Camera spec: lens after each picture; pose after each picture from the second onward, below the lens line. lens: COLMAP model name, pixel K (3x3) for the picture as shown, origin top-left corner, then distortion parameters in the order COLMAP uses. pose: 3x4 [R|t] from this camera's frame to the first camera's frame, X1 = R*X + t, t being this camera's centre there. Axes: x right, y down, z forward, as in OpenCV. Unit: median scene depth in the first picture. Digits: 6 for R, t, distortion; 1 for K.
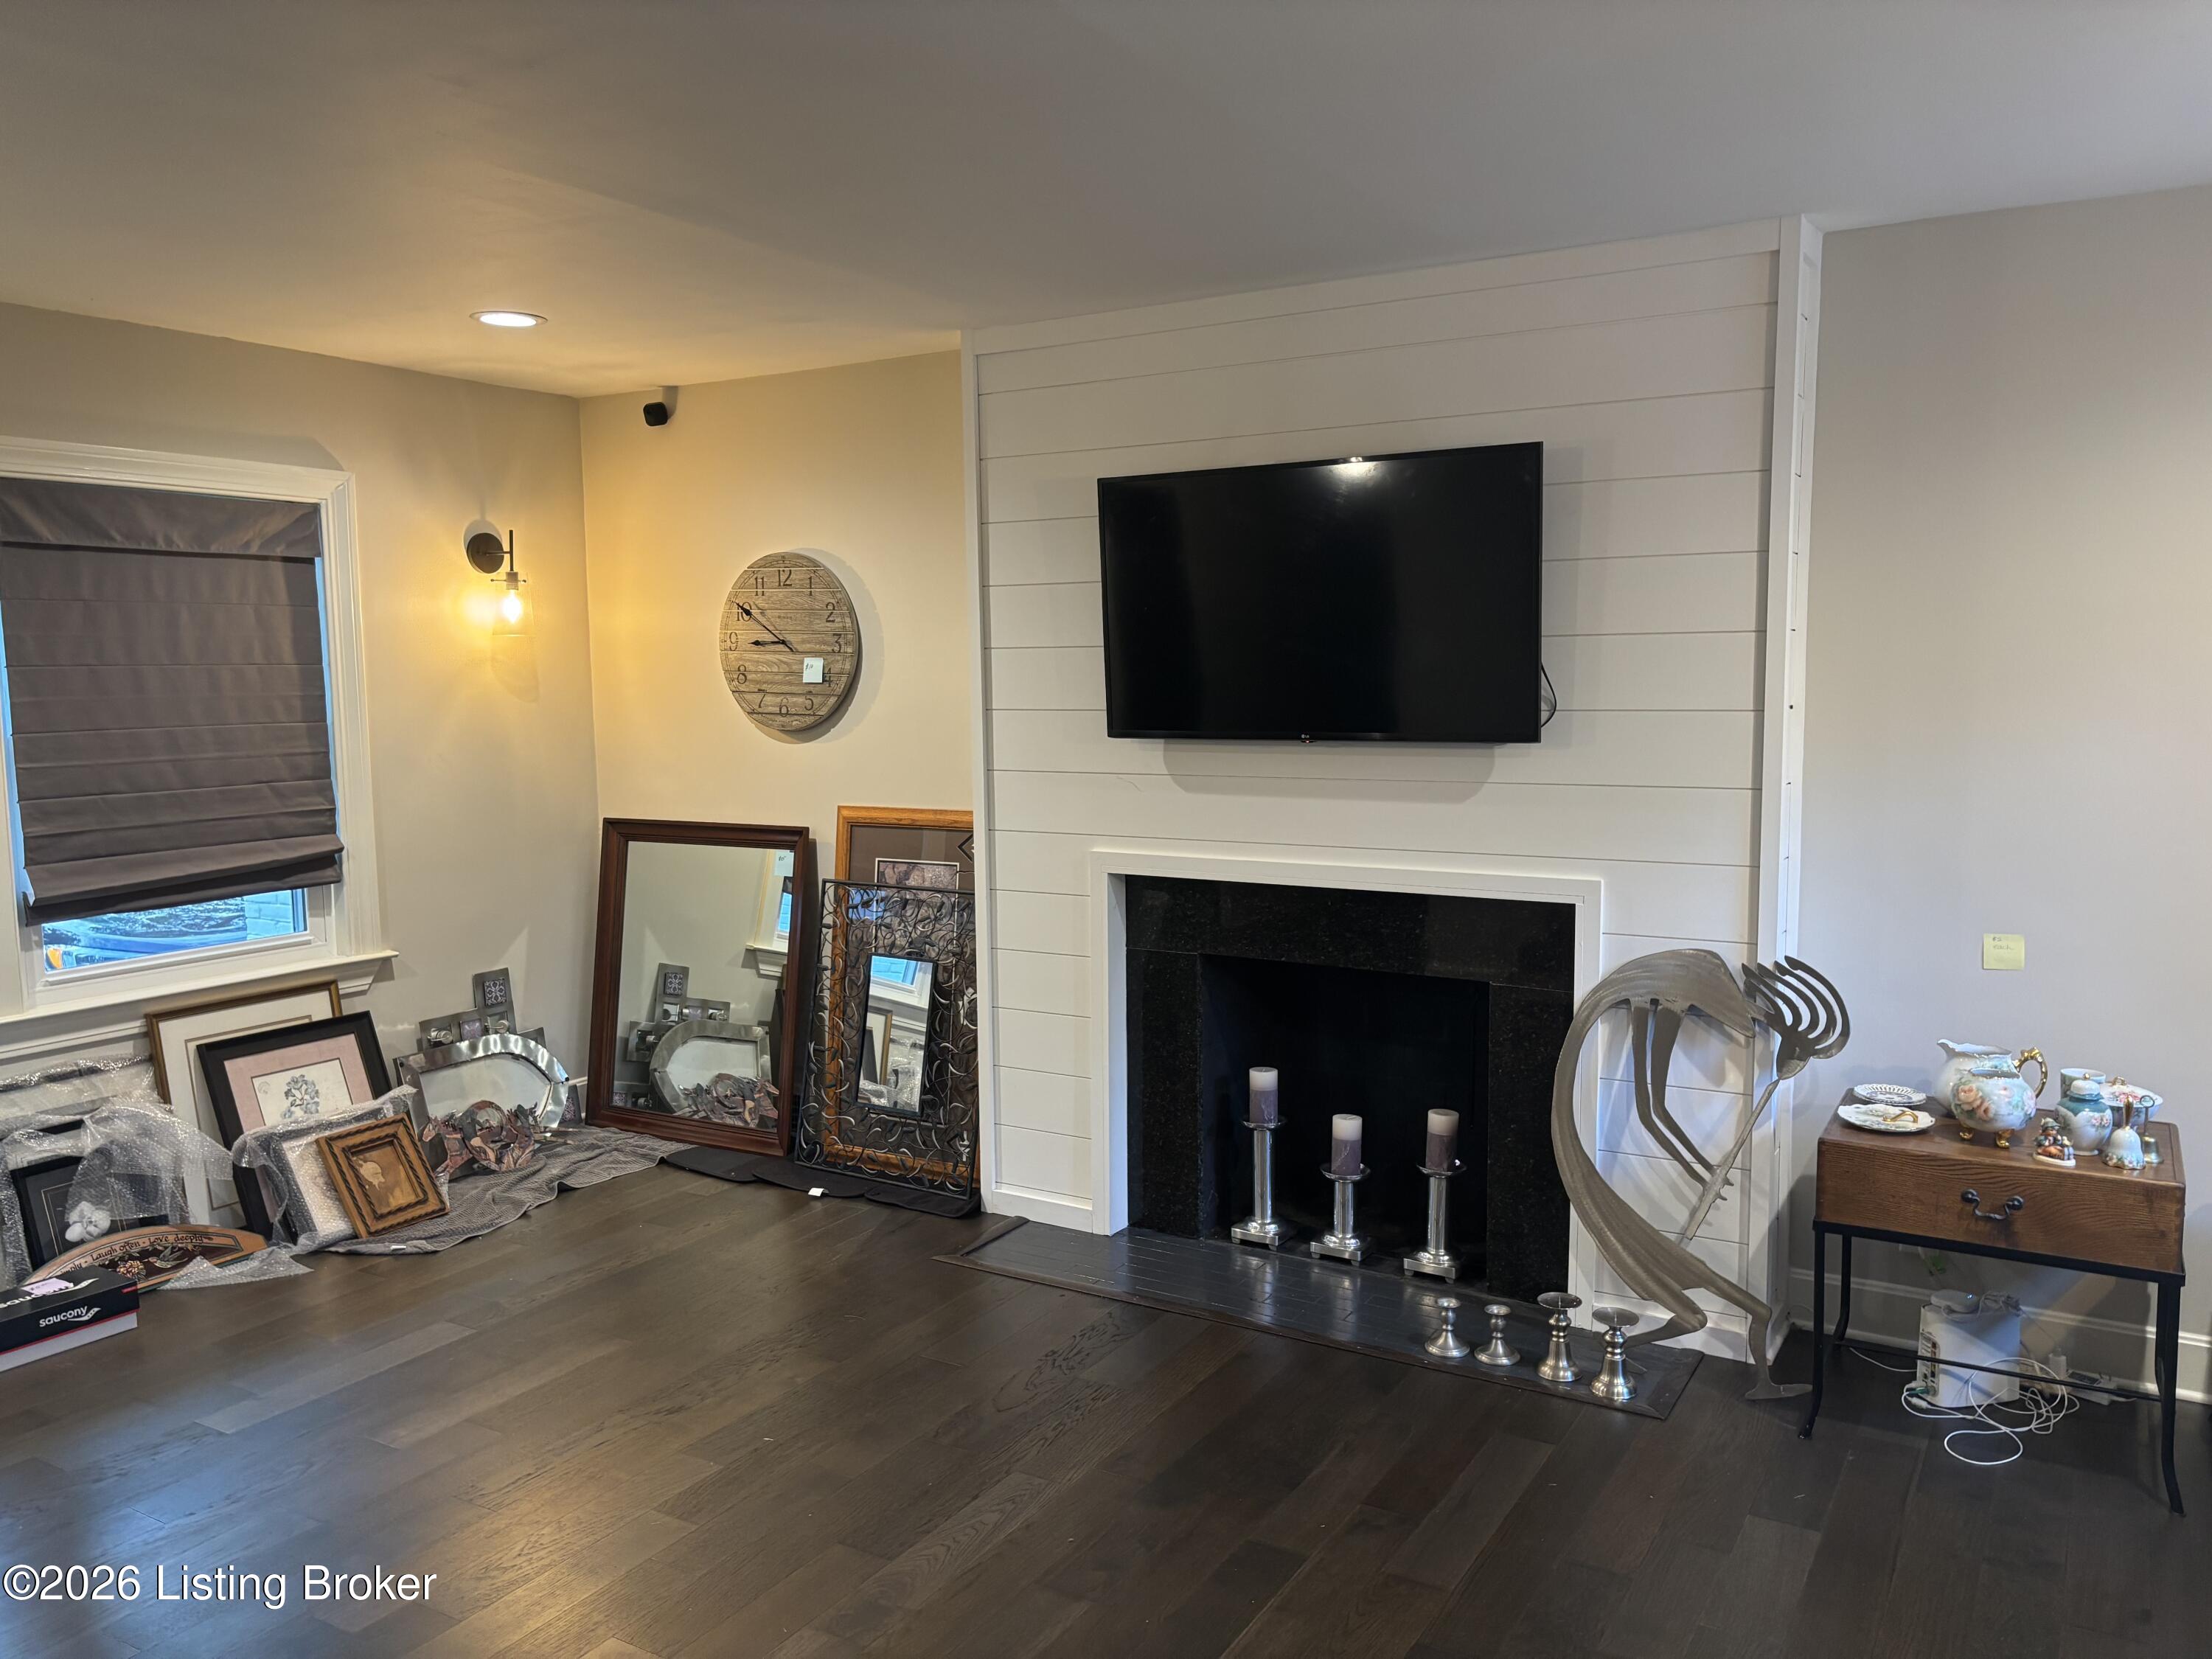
lens RADIAL K [[1687.2, 0, 1100.4], [0, 1687.2, 836.7], [0, 0, 1]] dist [0.086291, -0.080996]
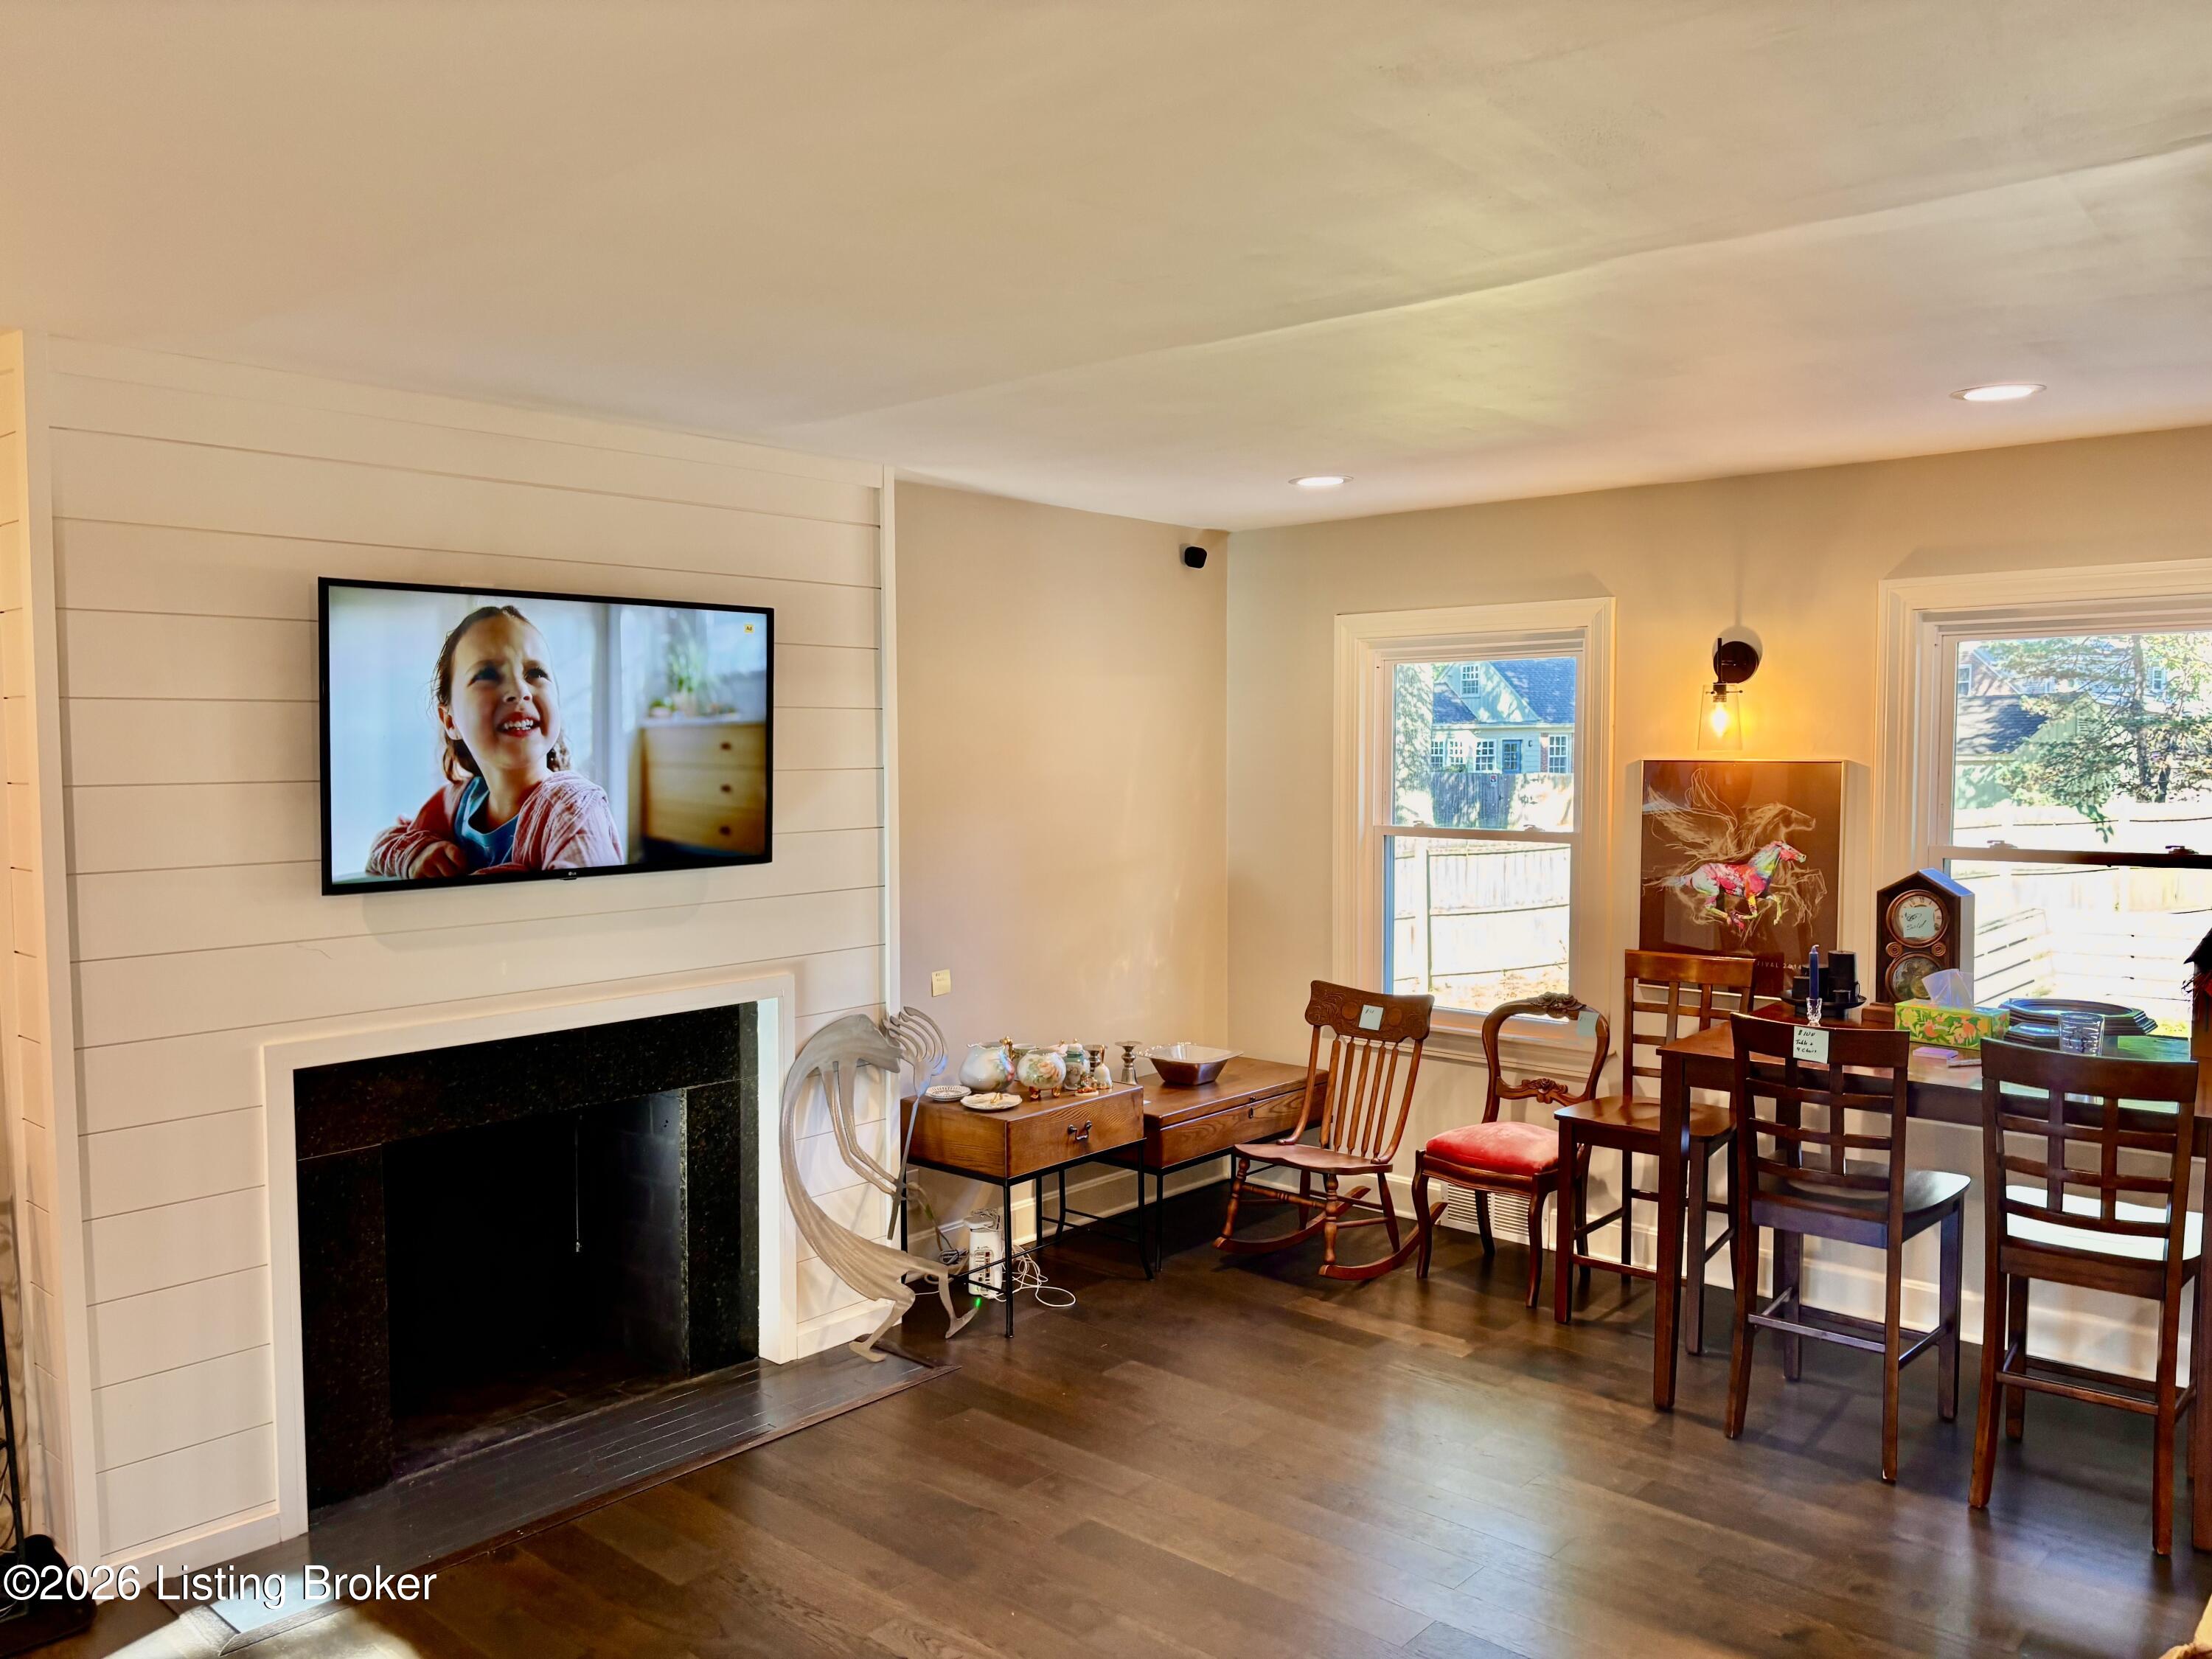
lens RADIAL K [[1687.2, 0, 1100.4], [0, 1687.2, 836.7], [0, 0, 1]] dist [0.086291, -0.080996]
pose [[0.189063, -0.052371, 0.980567, -0.838828], [0.104059, 0.994023, 0.033026, -0.088431], [-0.976436, 0.095793, 0.193383, 0.551310]]
